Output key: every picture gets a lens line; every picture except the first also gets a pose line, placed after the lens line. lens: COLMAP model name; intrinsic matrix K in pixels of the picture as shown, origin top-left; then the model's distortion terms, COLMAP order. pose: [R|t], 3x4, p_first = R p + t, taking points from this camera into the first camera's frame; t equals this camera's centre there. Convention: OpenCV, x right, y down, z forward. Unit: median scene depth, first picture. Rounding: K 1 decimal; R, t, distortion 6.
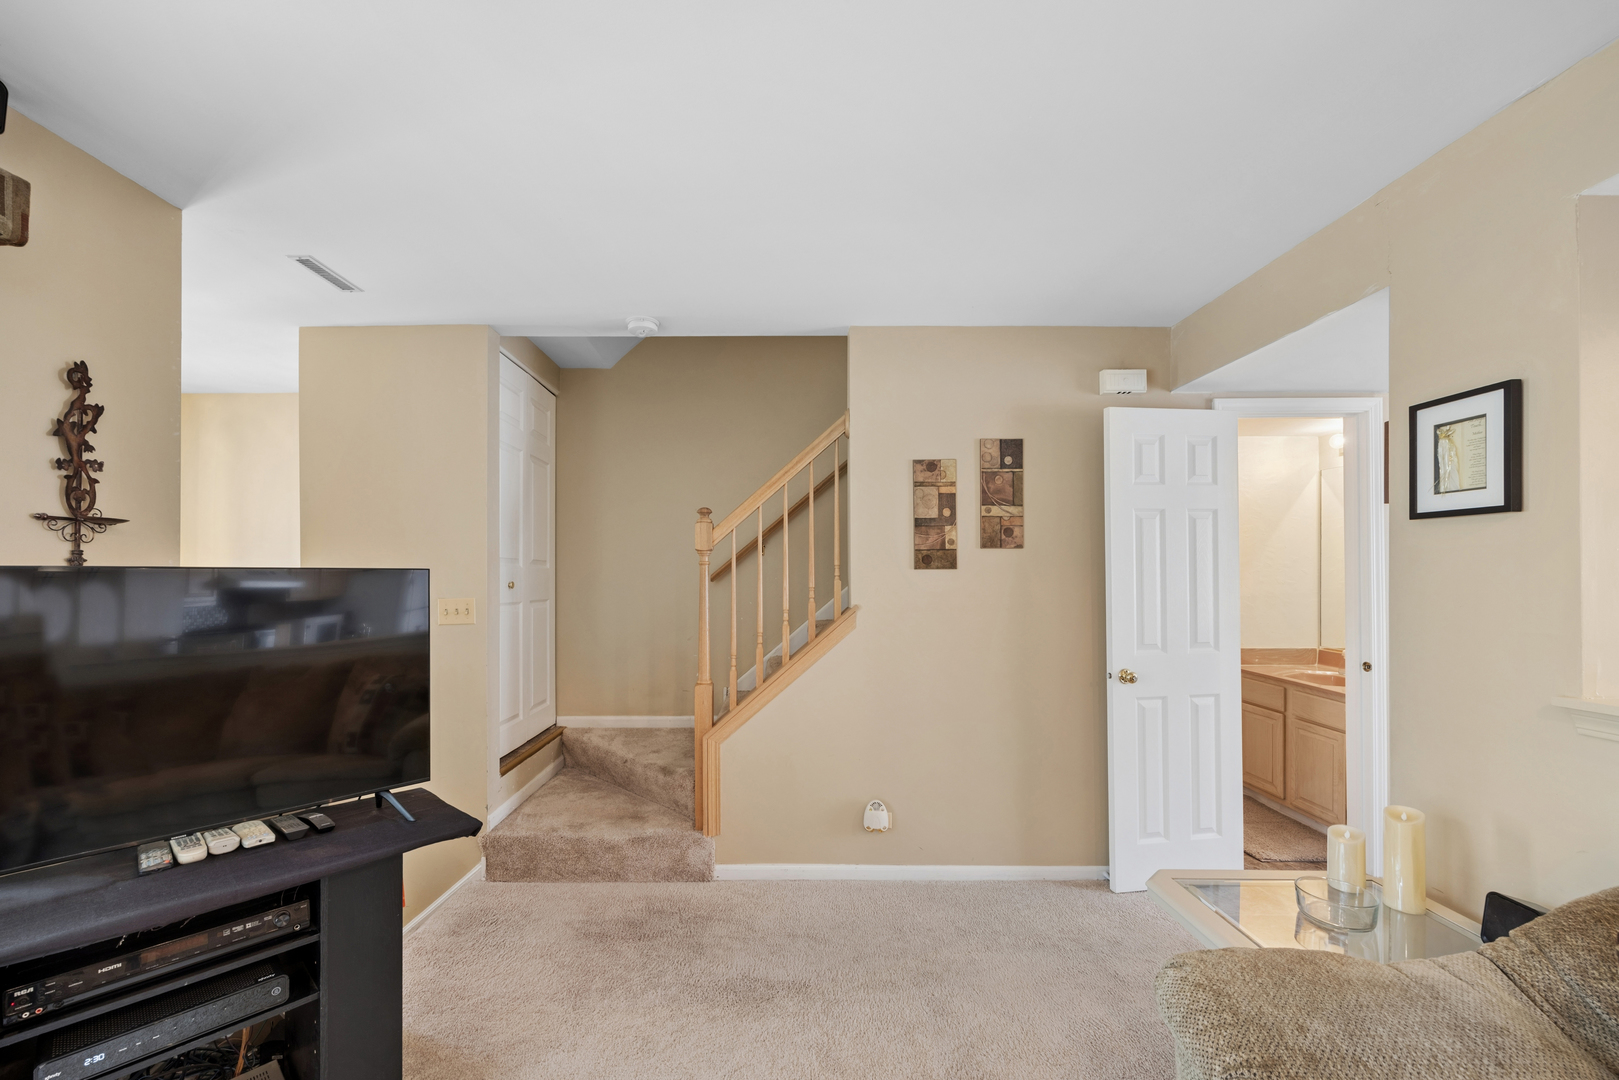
lens RADIAL K [[641.6, 0, 771.0], [0, 641.6, 549.3], [0, 0, 1]] dist [-0.002242, 0.000134]
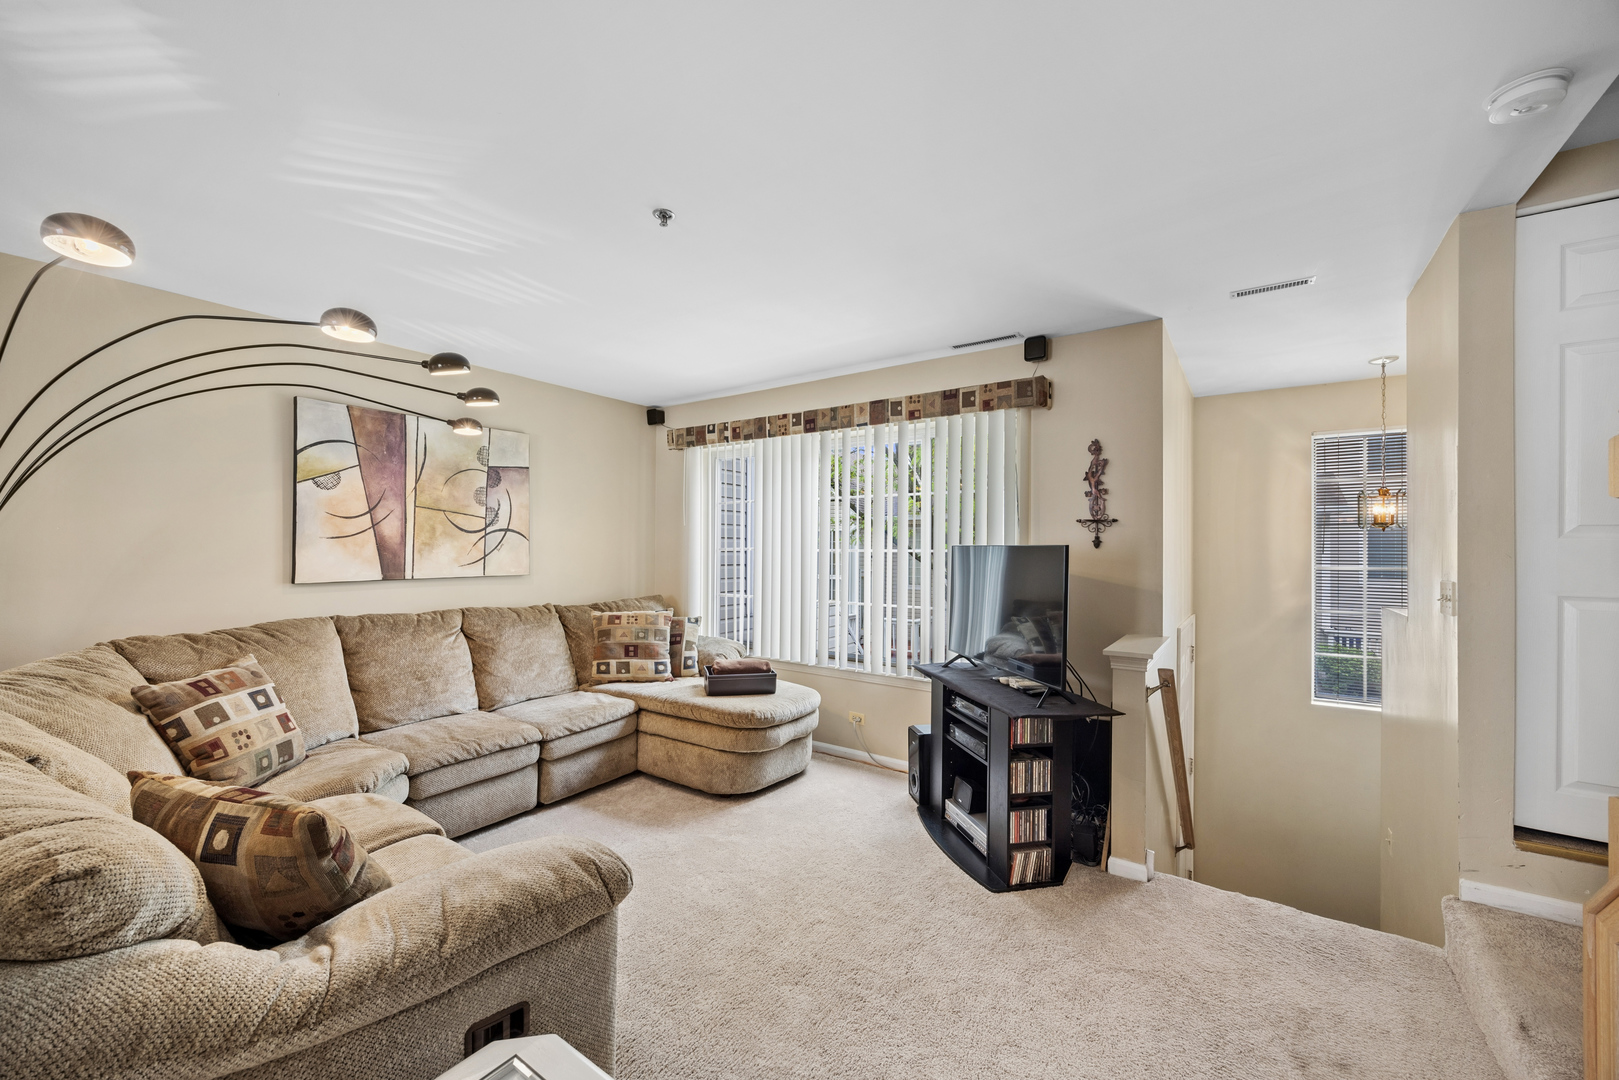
lens RADIAL K [[632.2, 0, 812.9], [0, 632.2, 550.3], [0, 0, 1]] dist [0.001144, 0.000145]
pose [[-0.557627, -0.003520, -0.830084, 0.969112], [0.013348, 0.999824, -0.013207, 0.055141], [0.829985, -0.018444, -0.557481, 1.327880]]
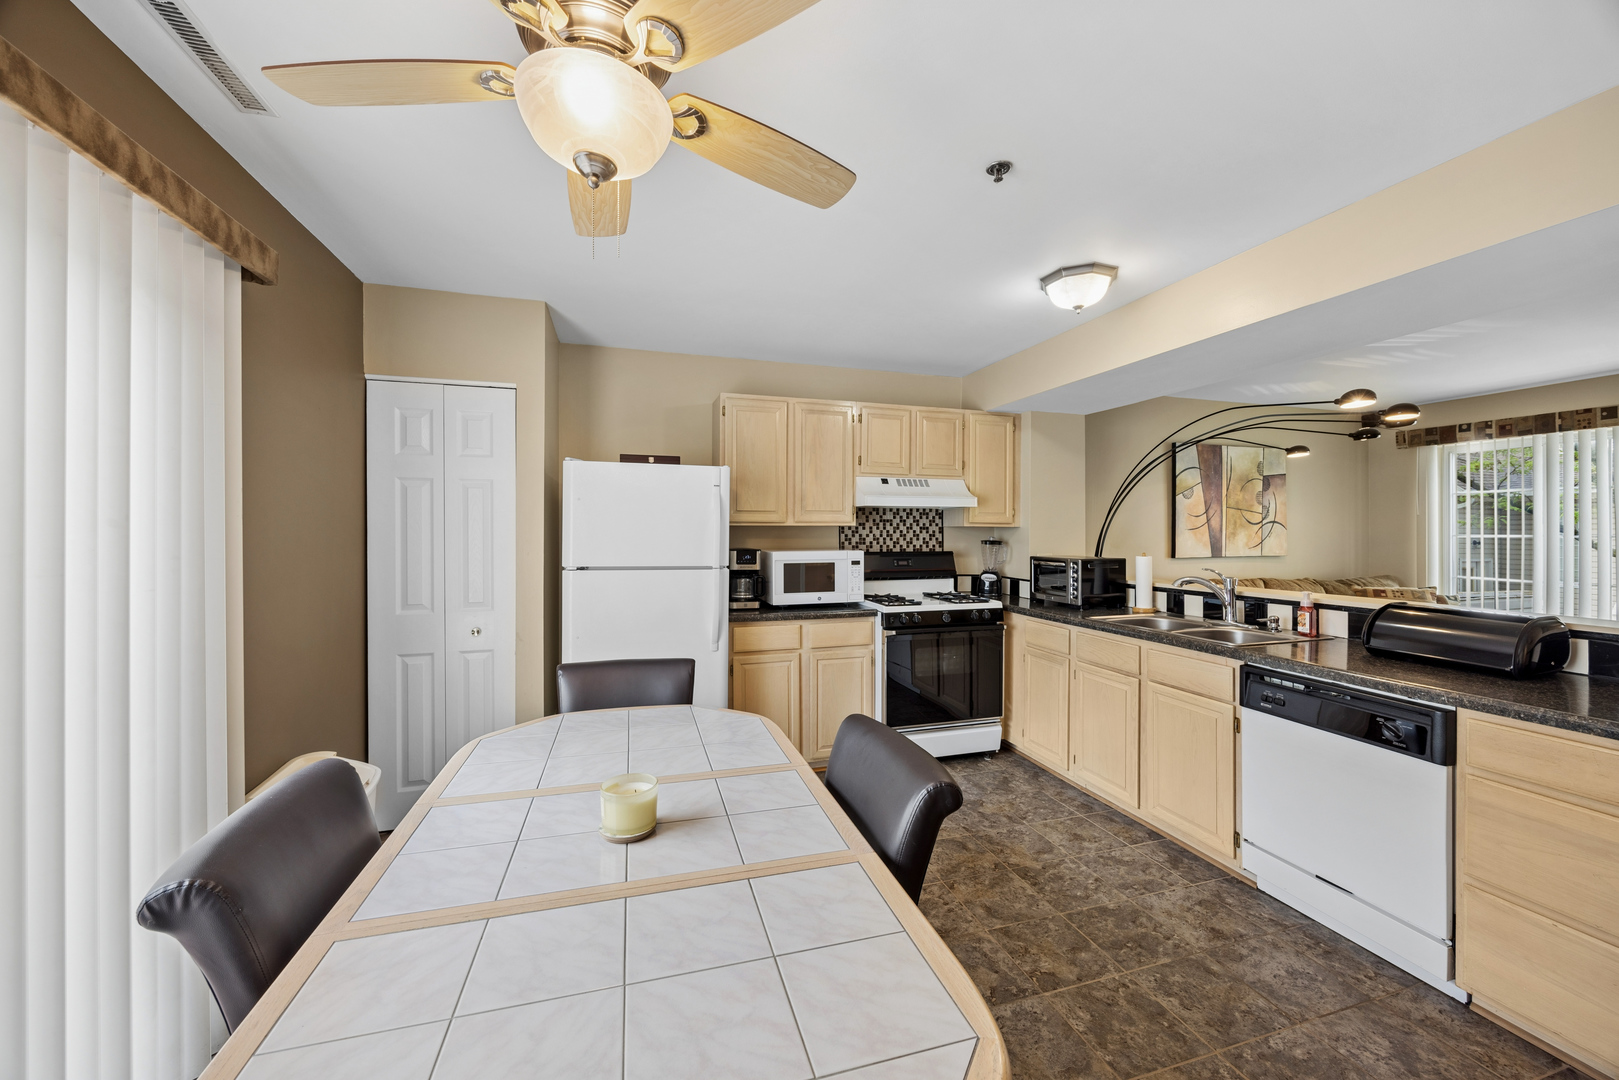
lens RADIAL K [[620.0, 0, 817.1], [0, 620.0, 536.4], [0, 0, 1]] dist [-0.001211, -0.000105]
pose [[-0.950197, -0.001823, -0.311645, 2.779211], [0.004140, 0.999821, -0.018472, 0.052062], [0.311623, -0.018842, -0.950019, 1.295276]]
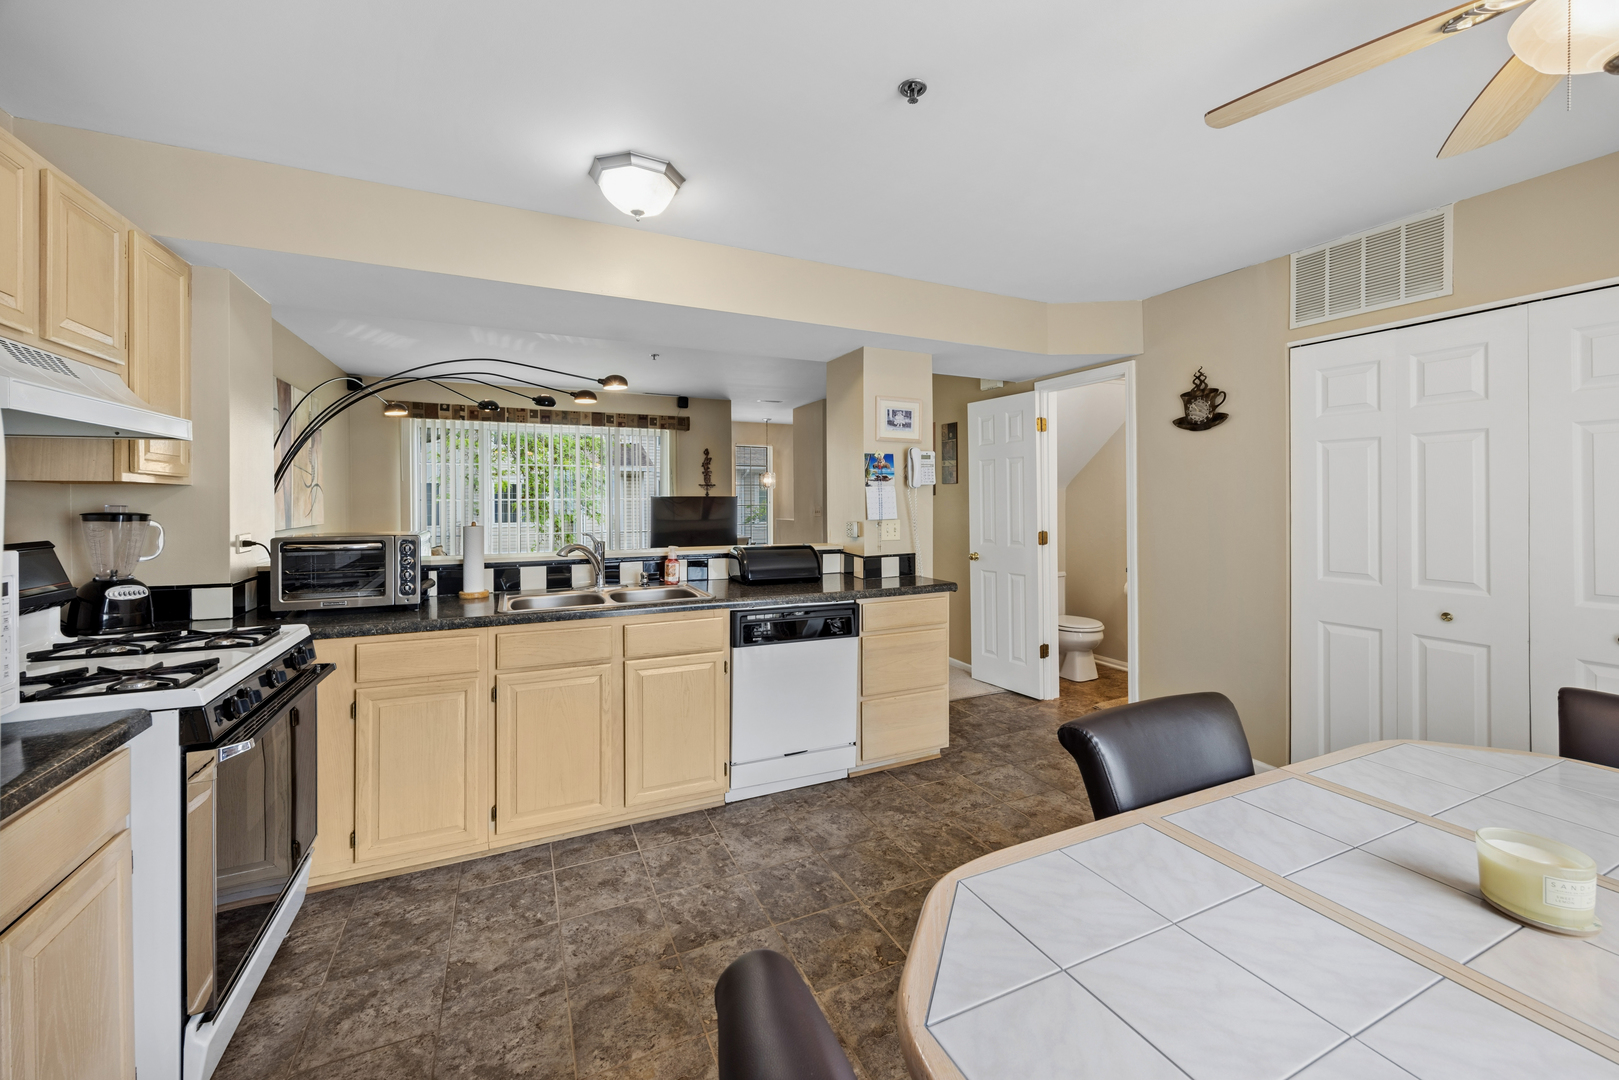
lens RADIAL K [[628.5, 0, 812.2], [0, 628.5, 498.6], [0, 0, 1]] dist [0.000293, 0.000026]
pose [[0.436995, -0.002792, -0.899459, 2.969438], [0.025915, 0.999619, 0.009487, 0.020705], [0.899090, -0.027455, 0.436901, -0.209888]]
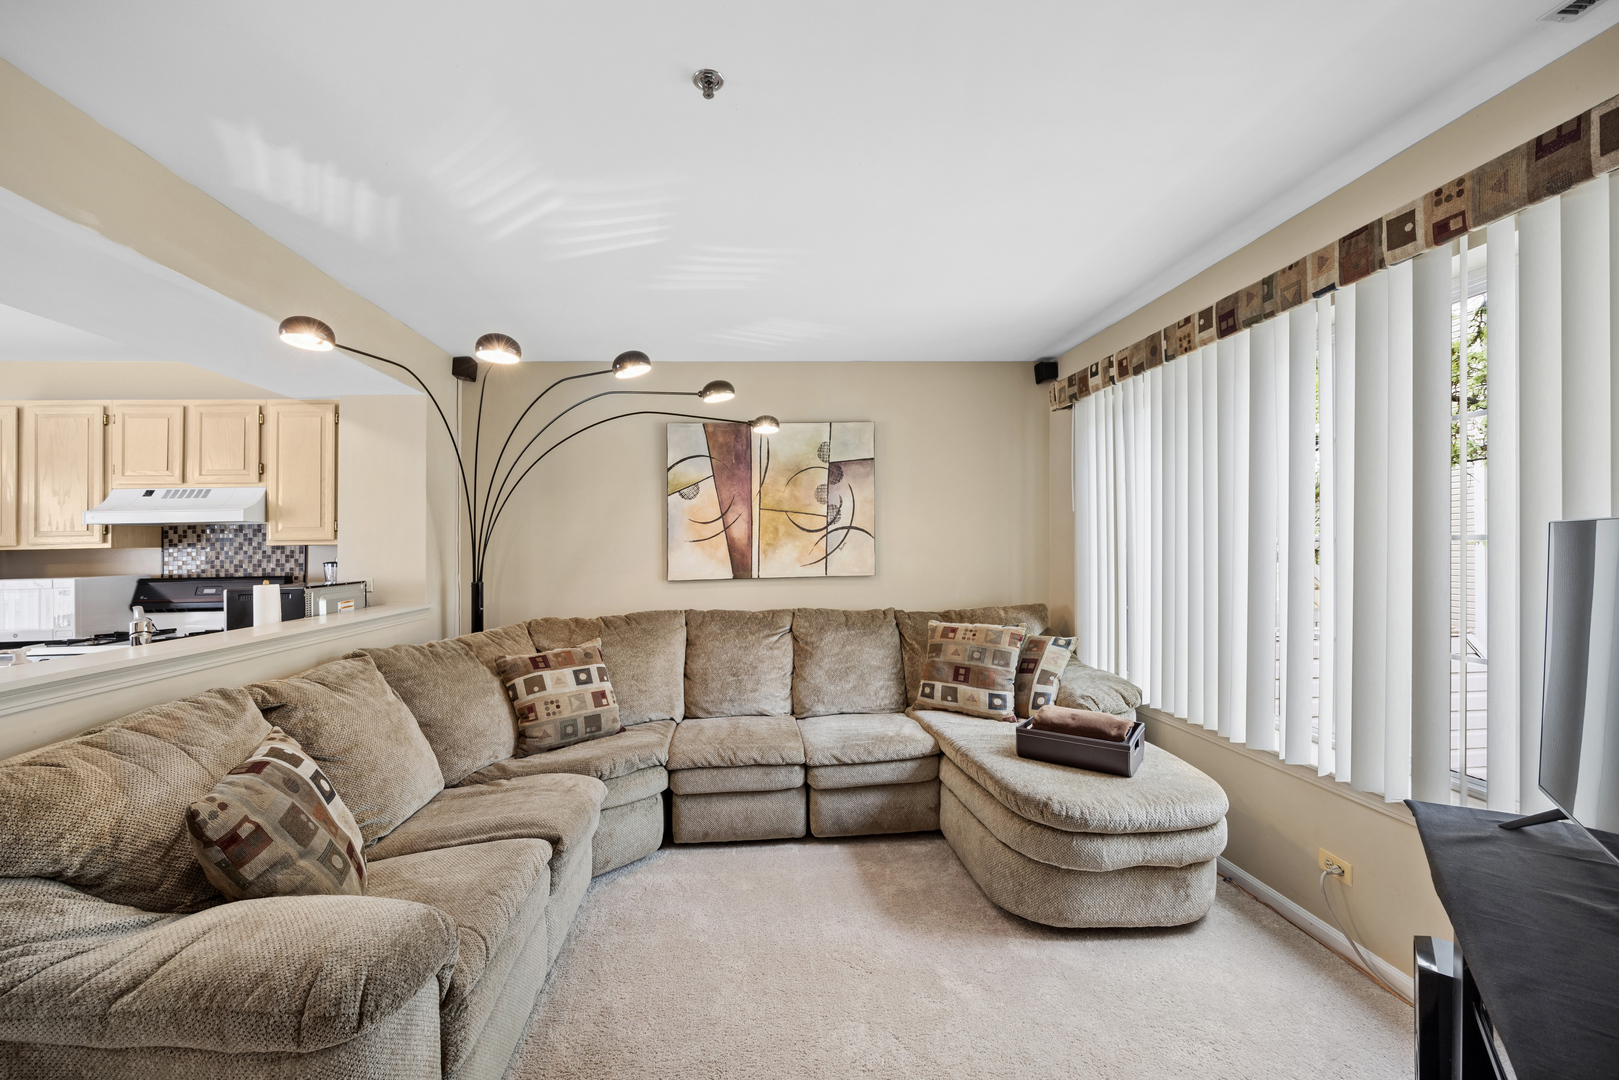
lens RADIAL K [[641.6, 0, 771.0], [0, 641.6, 549.3], [0, 0, 1]] dist [-0.002242, 0.000134]
pose [[-0.997097, 0.015547, -0.074534, 0.095557], [0.017278, 0.999594, -0.022642, 0.055610], [0.074152, -0.023864, -0.996961, 1.293530]]
